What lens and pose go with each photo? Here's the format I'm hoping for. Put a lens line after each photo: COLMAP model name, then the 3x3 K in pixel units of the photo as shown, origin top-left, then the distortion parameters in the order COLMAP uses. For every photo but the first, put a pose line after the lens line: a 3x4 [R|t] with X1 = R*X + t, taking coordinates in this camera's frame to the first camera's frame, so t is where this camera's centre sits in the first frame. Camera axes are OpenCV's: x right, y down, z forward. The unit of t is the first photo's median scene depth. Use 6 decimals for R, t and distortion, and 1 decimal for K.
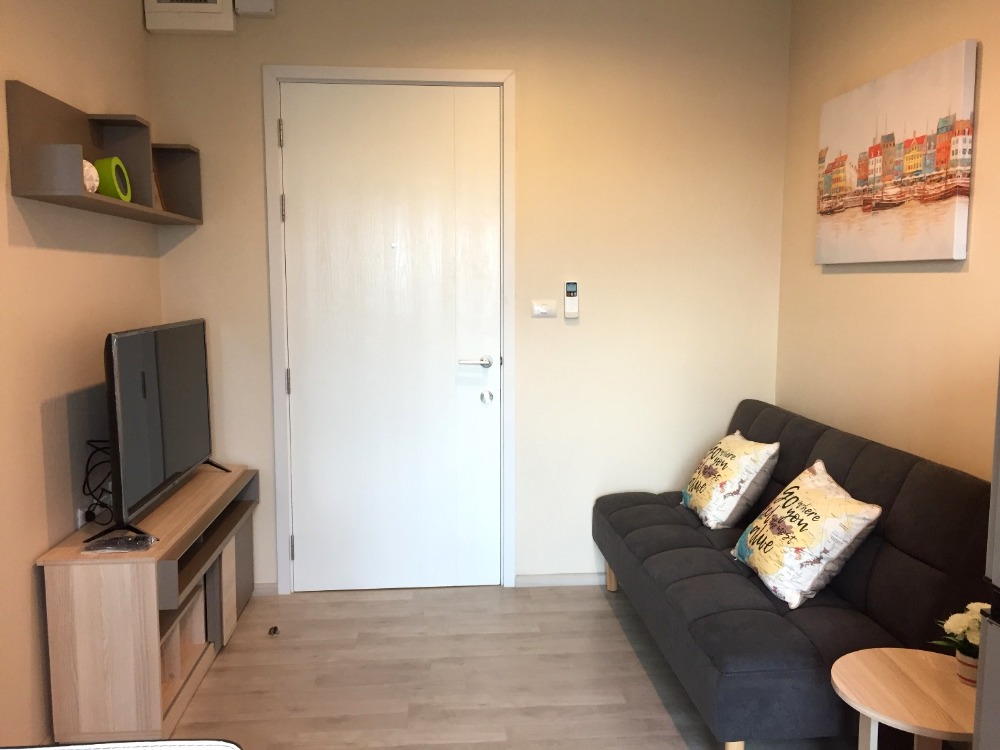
lens RADIAL K [[851.7, 0, 500.0], [0, 851.7, 375.0], [0, 0, 1]] dist [0.139808, -0.210178]
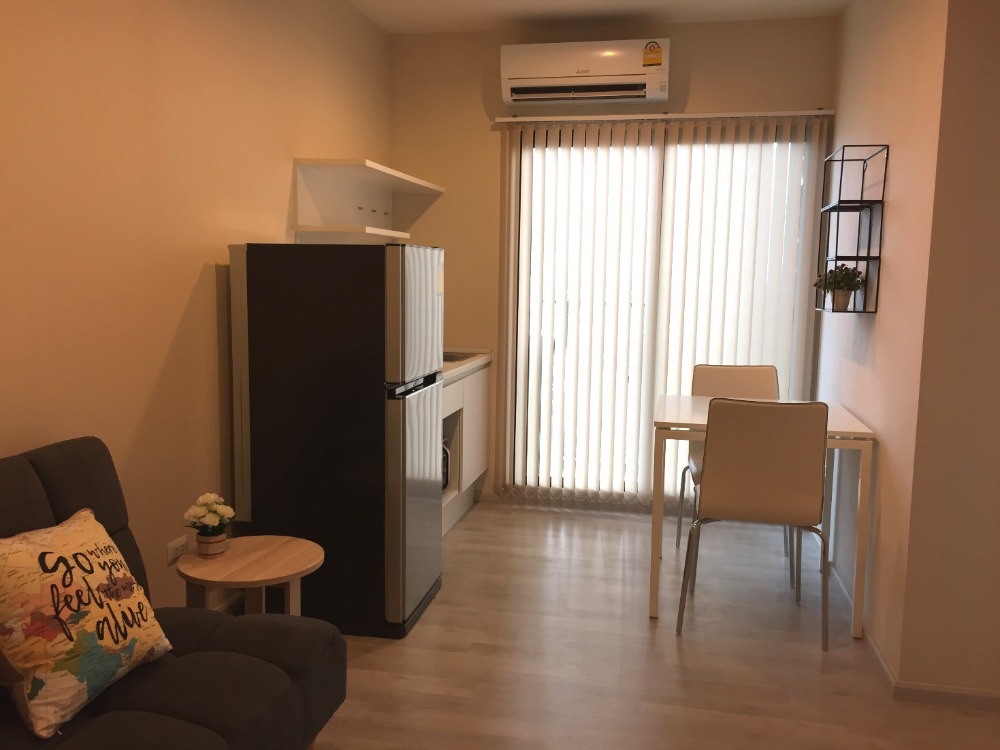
lens RADIAL K [[851.7, 0, 500.0], [0, 851.7, 375.0], [0, 0, 1]] dist [0.139808, -0.210178]
pose [[-0.960789, -0.049763, 0.272779, -0.146399], [0.013429, 0.974259, 0.225033, -0.139409], [-0.276955, 0.219873, -0.935388, 1.510052]]
